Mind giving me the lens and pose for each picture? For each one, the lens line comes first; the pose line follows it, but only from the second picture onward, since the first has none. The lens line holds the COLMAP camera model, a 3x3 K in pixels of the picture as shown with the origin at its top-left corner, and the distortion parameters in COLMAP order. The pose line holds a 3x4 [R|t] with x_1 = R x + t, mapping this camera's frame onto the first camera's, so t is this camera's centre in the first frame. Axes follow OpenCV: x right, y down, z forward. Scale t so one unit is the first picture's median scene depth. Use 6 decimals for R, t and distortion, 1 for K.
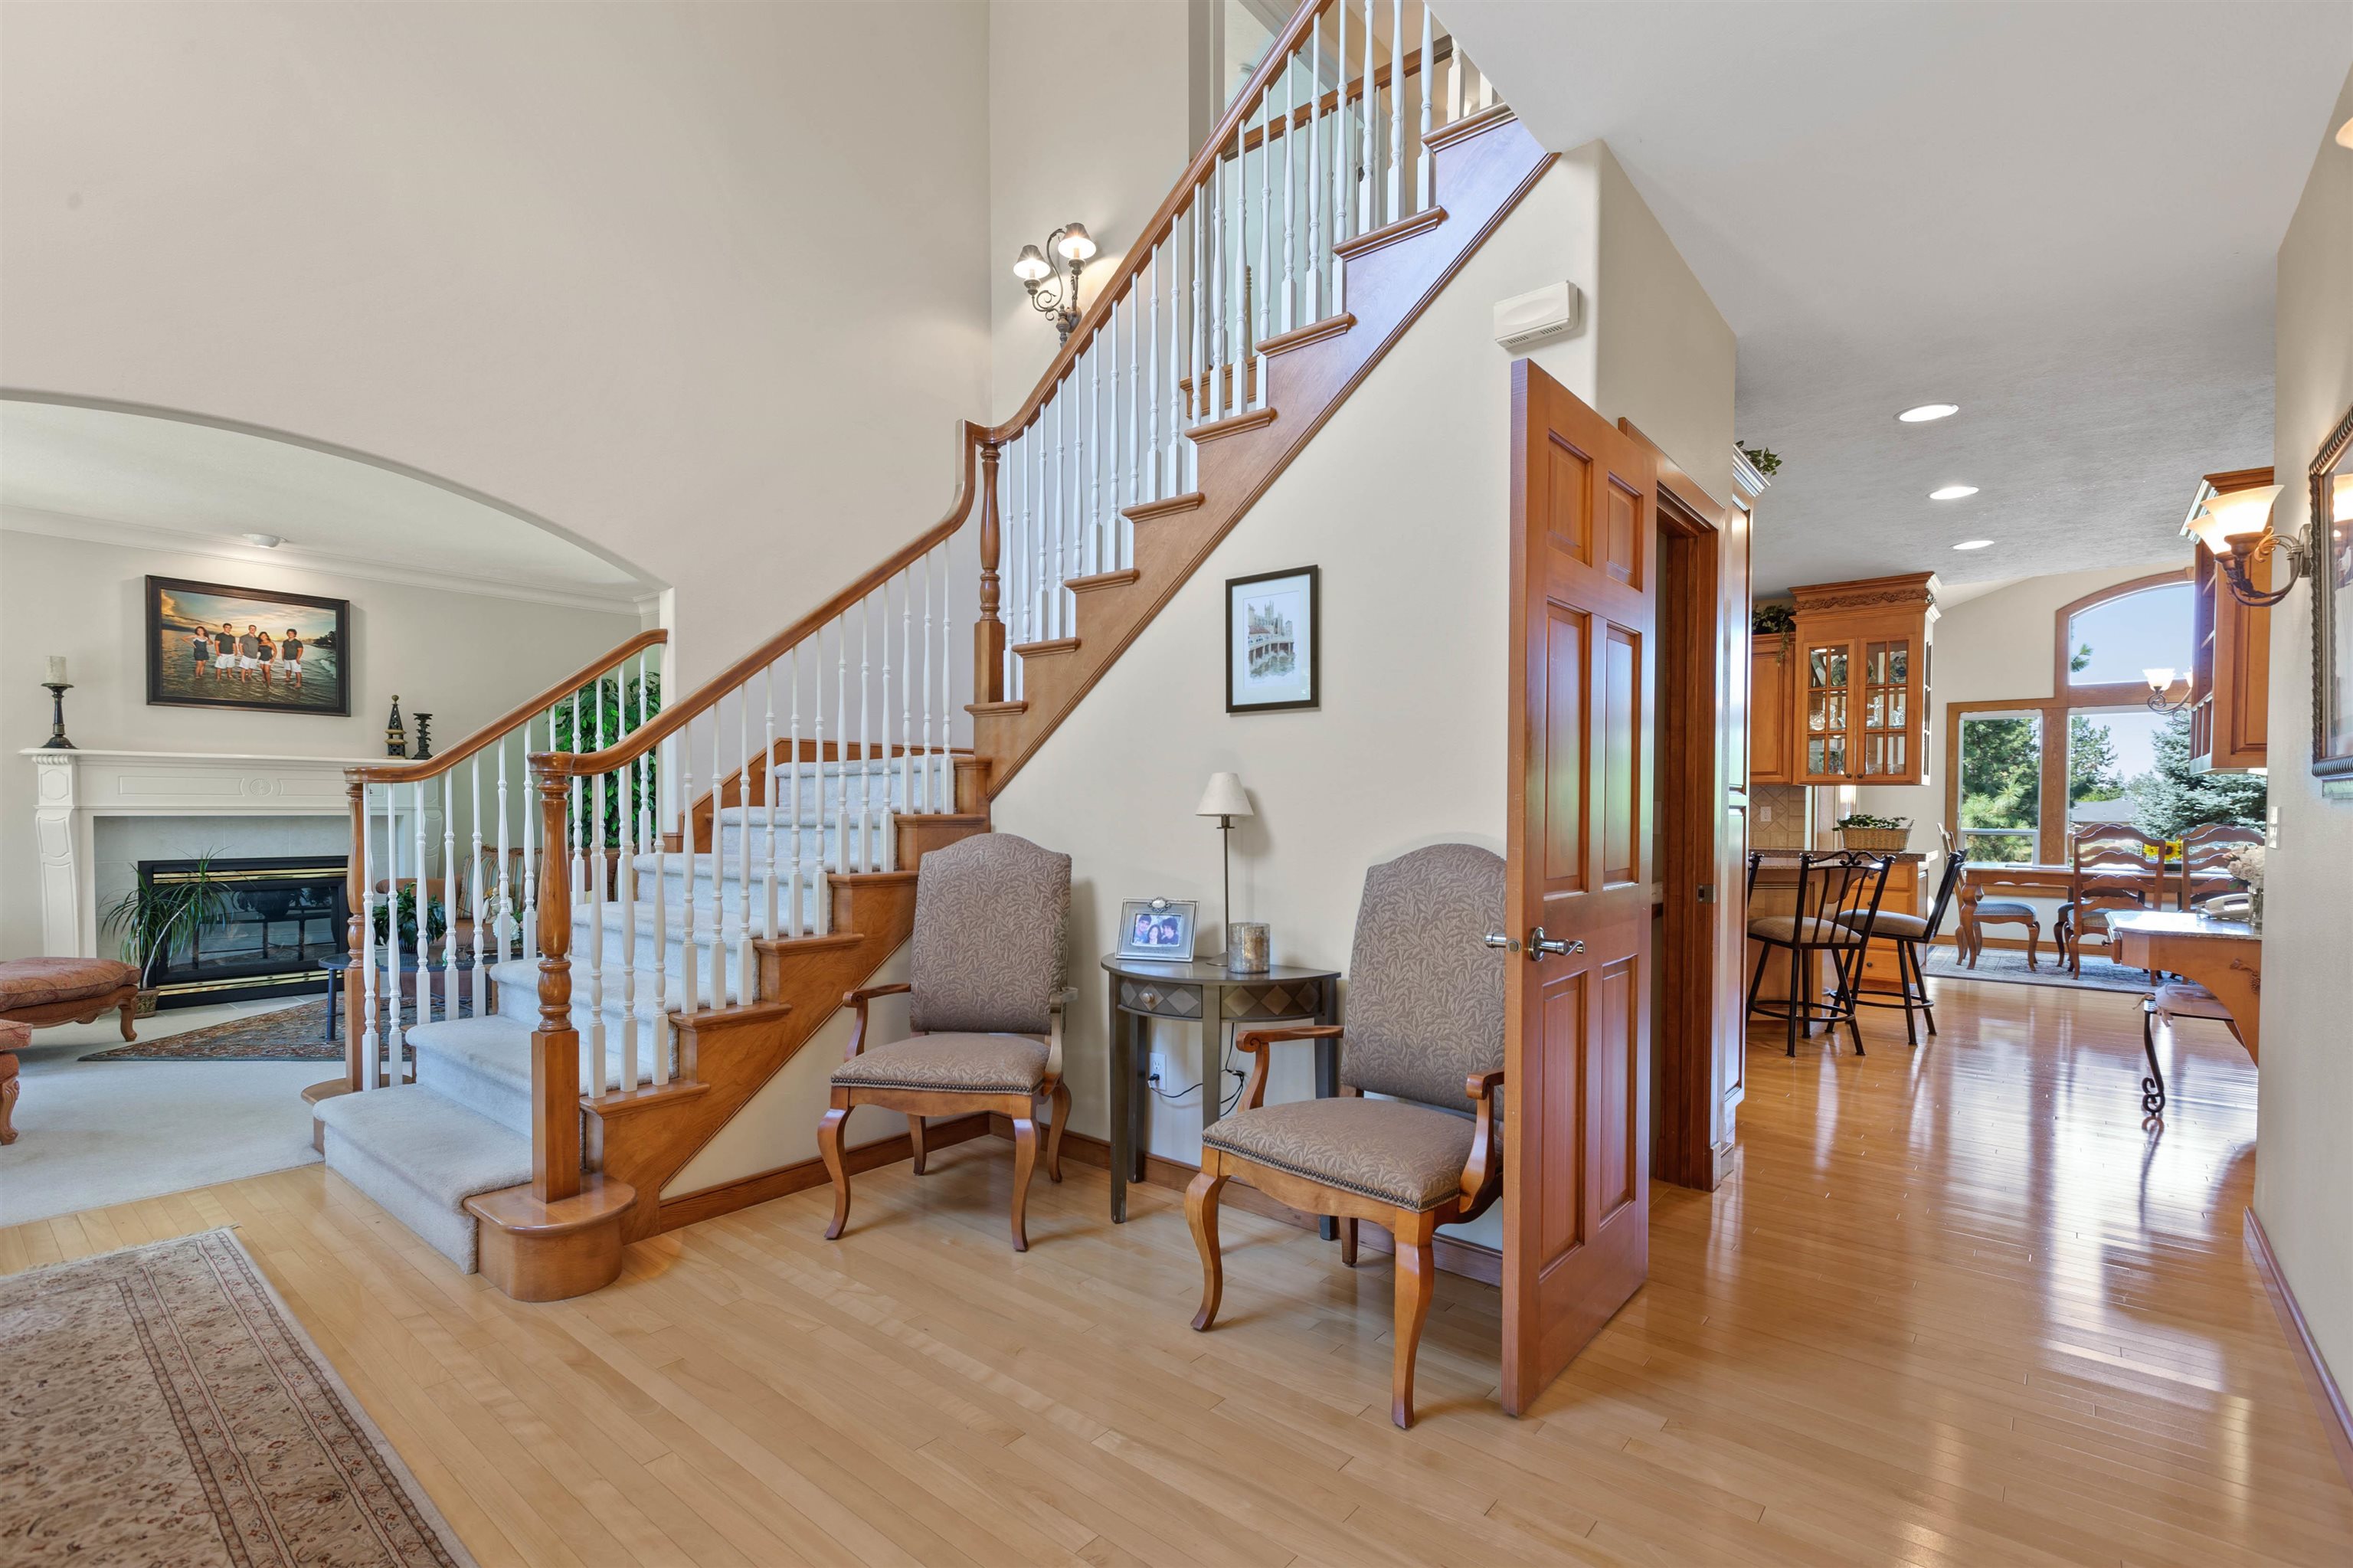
lens RADIAL K [[1057.2, 0, 1135.1], [0, 1057.2, 835.5], [0, 0, 1]] dist [-0.001851, -0.001472]
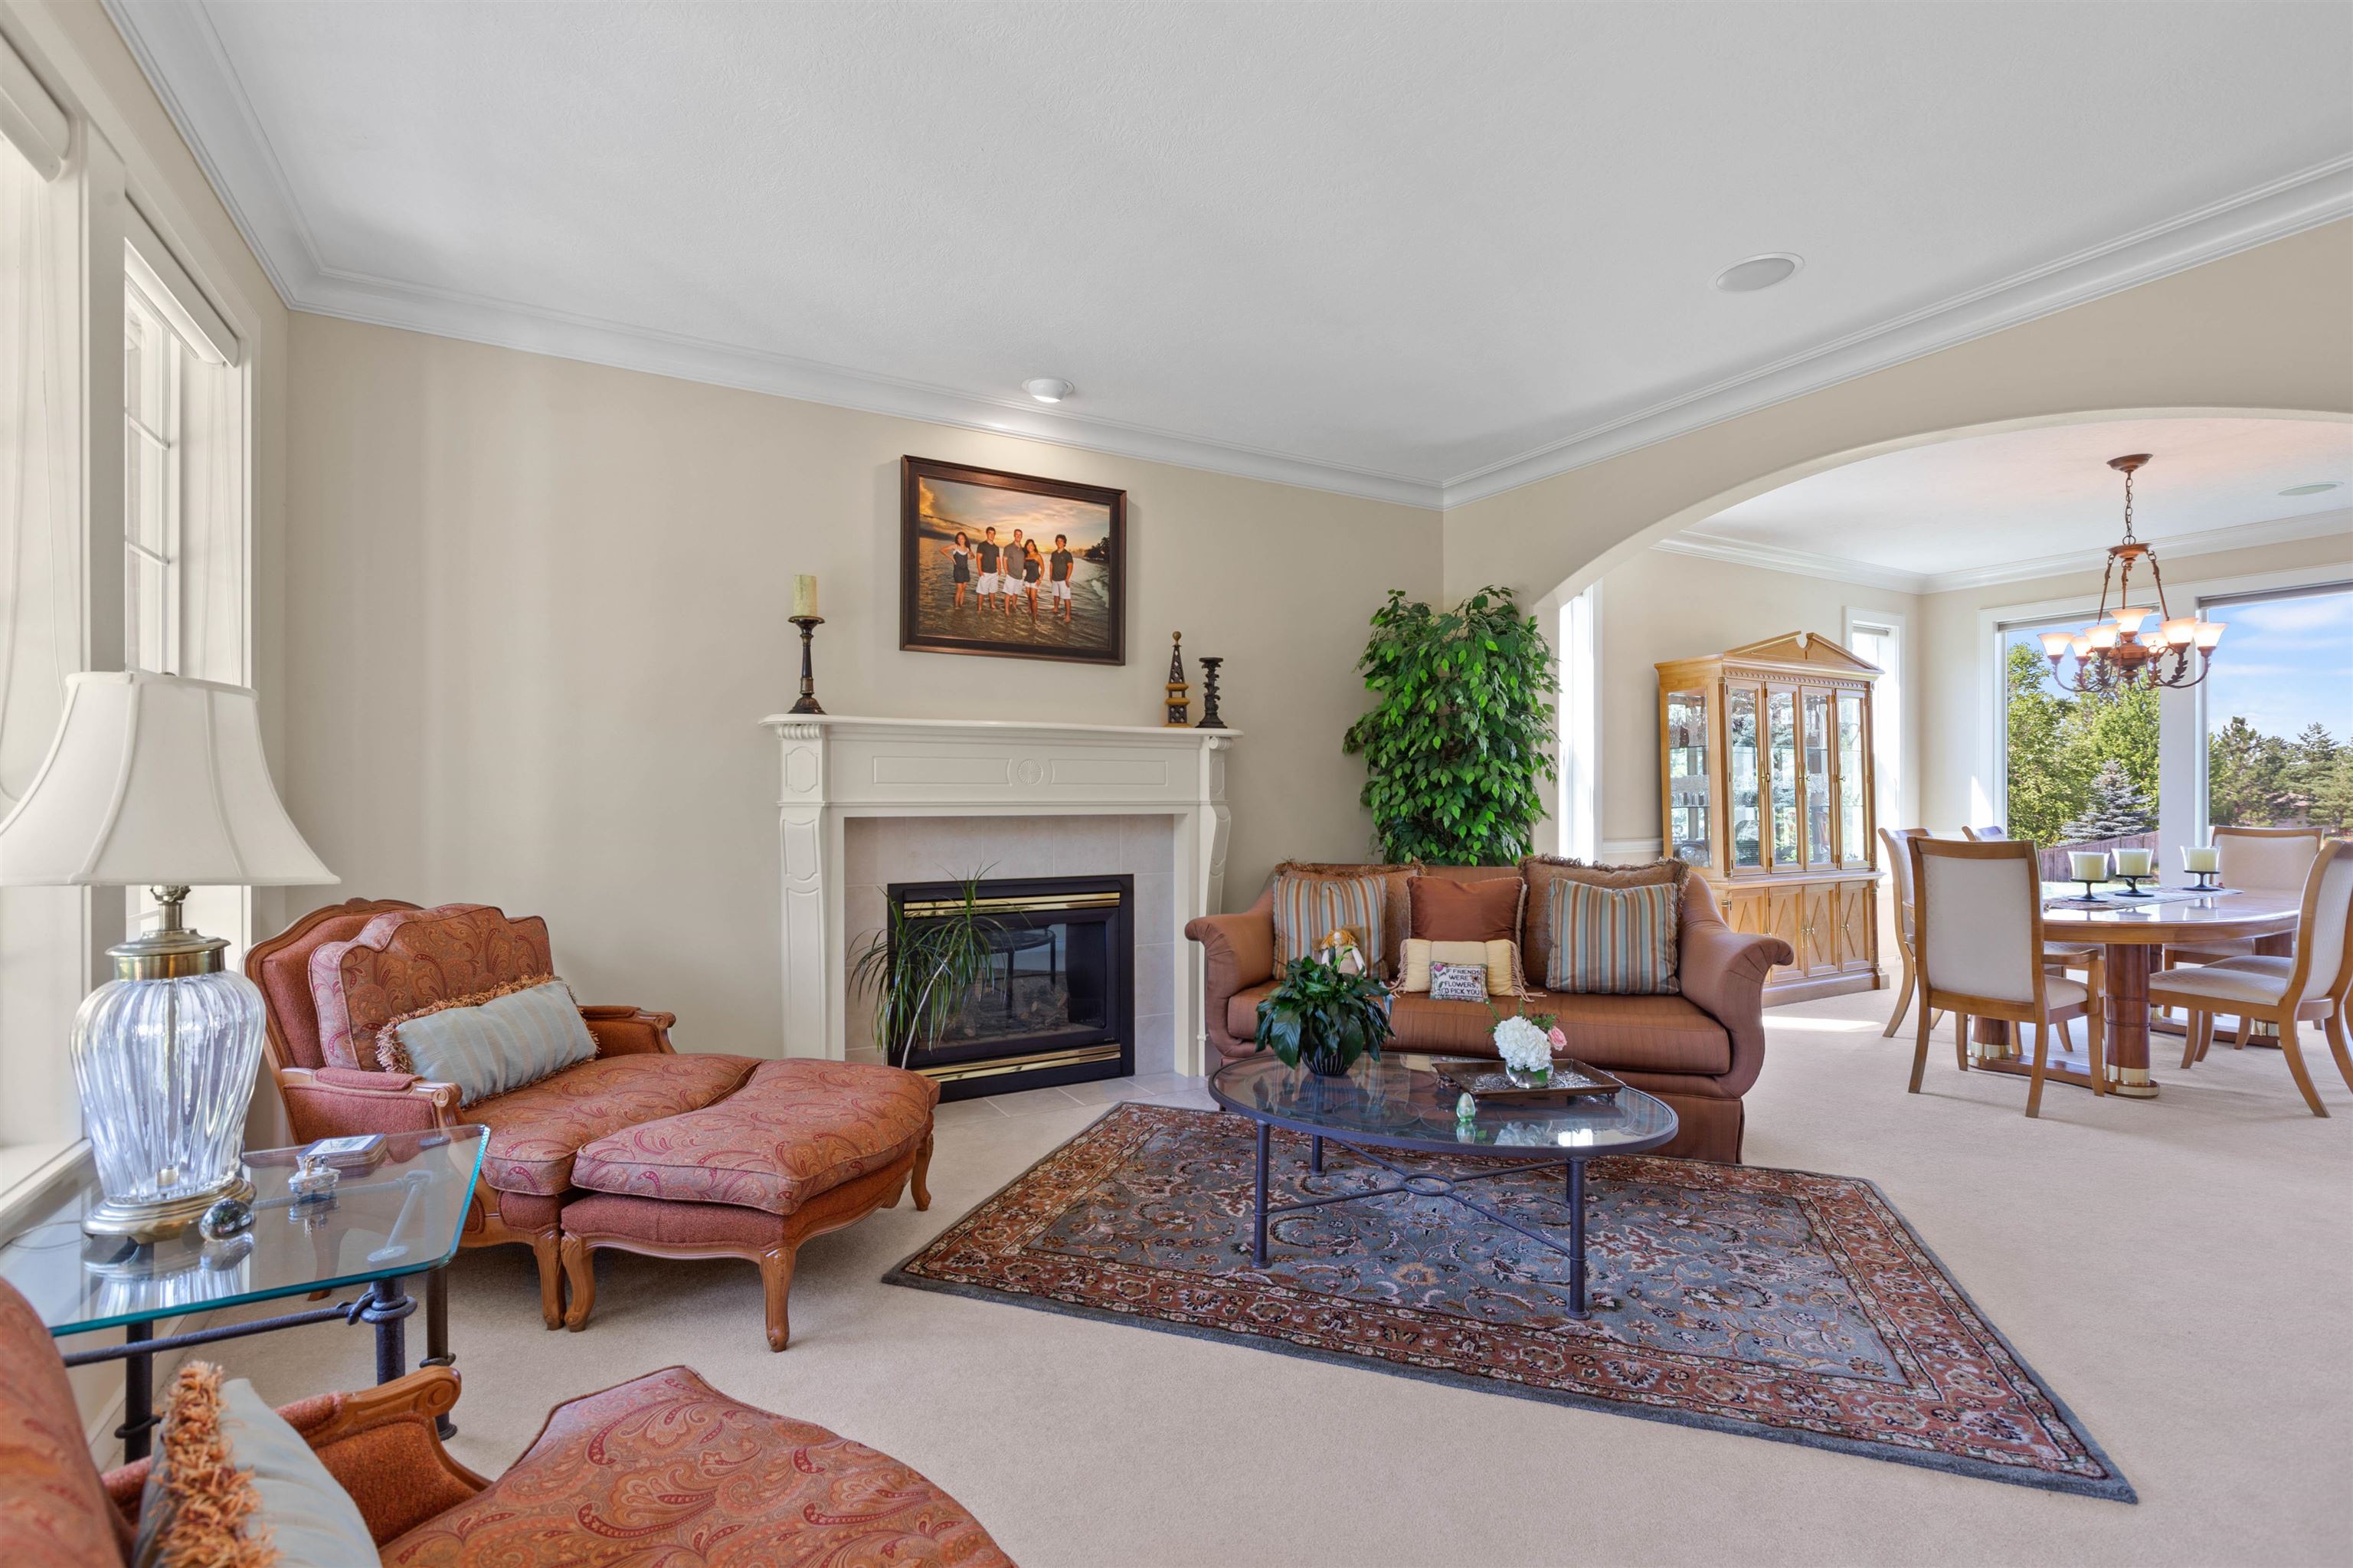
lens RADIAL K [[1057.2, 0, 1165.5], [0, 1057.2, 791.5], [0, 0, 1]] dist [-0.001851, -0.001472]
pose [[0.935522, -0.000522, -0.353268, -0.519744], [-0.007002, 0.999775, -0.020021, -0.020509], [0.353199, 0.021203, 0.935308, 0.414821]]
